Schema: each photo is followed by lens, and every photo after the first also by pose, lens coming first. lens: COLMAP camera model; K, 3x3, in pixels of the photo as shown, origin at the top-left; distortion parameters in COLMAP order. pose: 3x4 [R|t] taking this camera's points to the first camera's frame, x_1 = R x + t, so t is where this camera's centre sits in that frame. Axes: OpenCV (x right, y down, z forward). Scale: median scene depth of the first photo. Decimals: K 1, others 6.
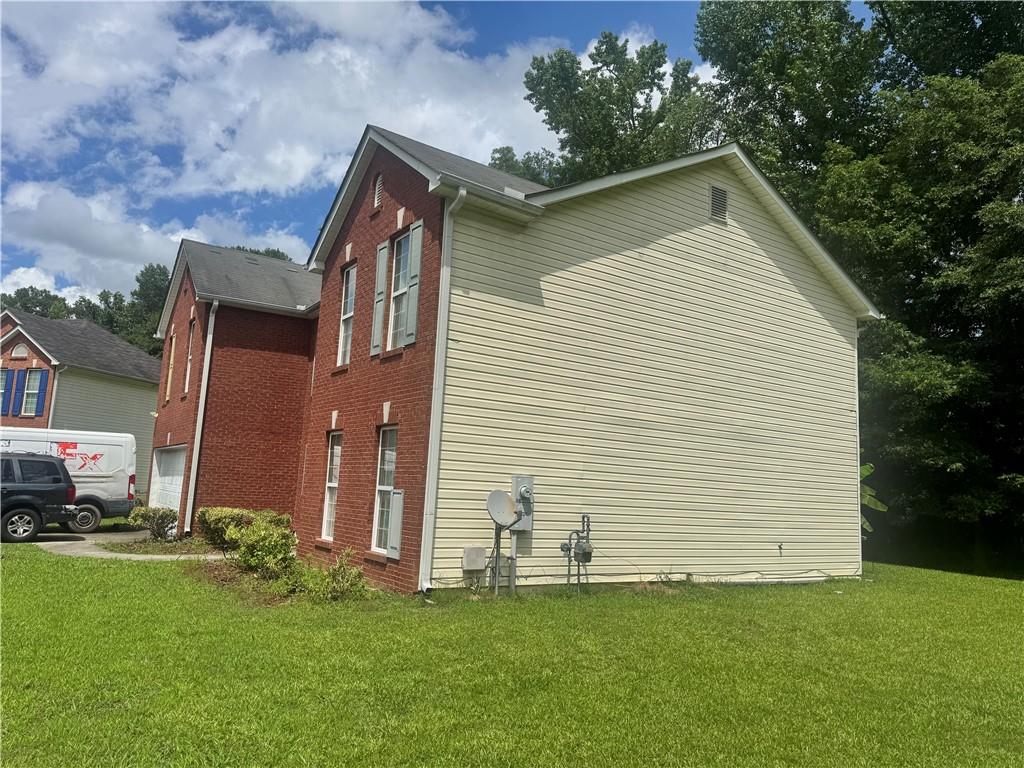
lens RADIAL K [[710.9, 0, 512.0], [0, 710.9, 384.0], [0, 0, 1]] dist [-0.006404, -0.003250]
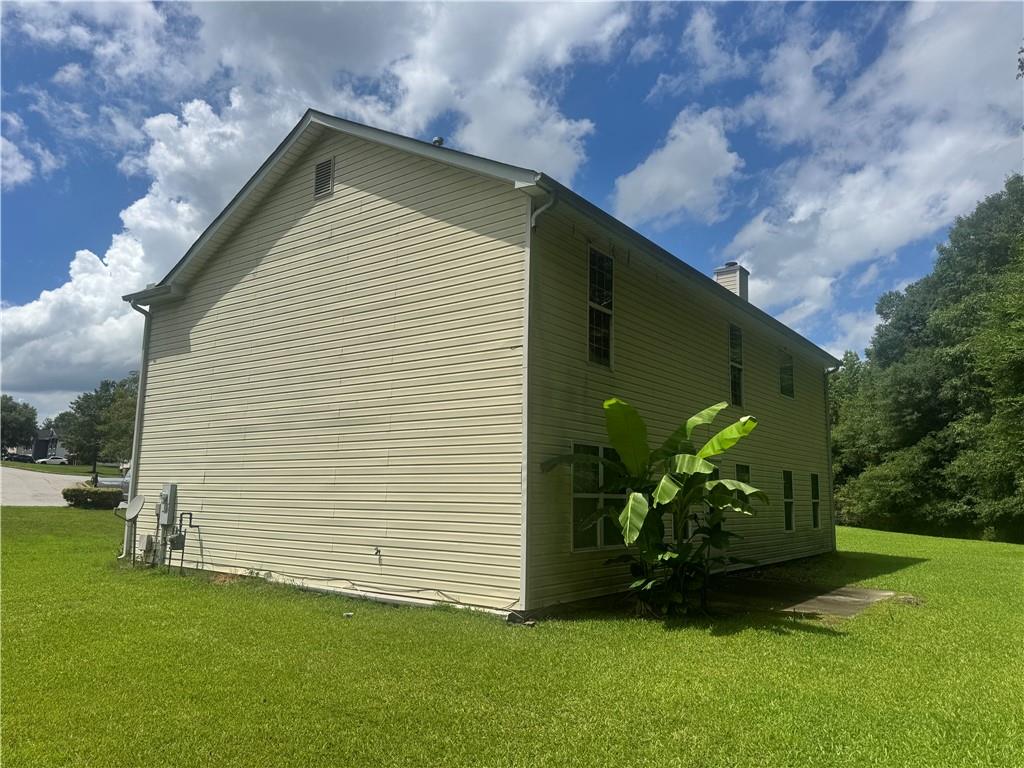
lens RADIAL K [[710.9, 0, 512.0], [0, 710.9, 384.0], [0, 0, 1]] dist [-0.006404, -0.003250]
pose [[0.375073, -0.192468, -0.906795, 1.213884], [0.139630, 0.978778, -0.149992, 0.191018], [0.916419, -0.070357, 0.393987, 0.865850]]
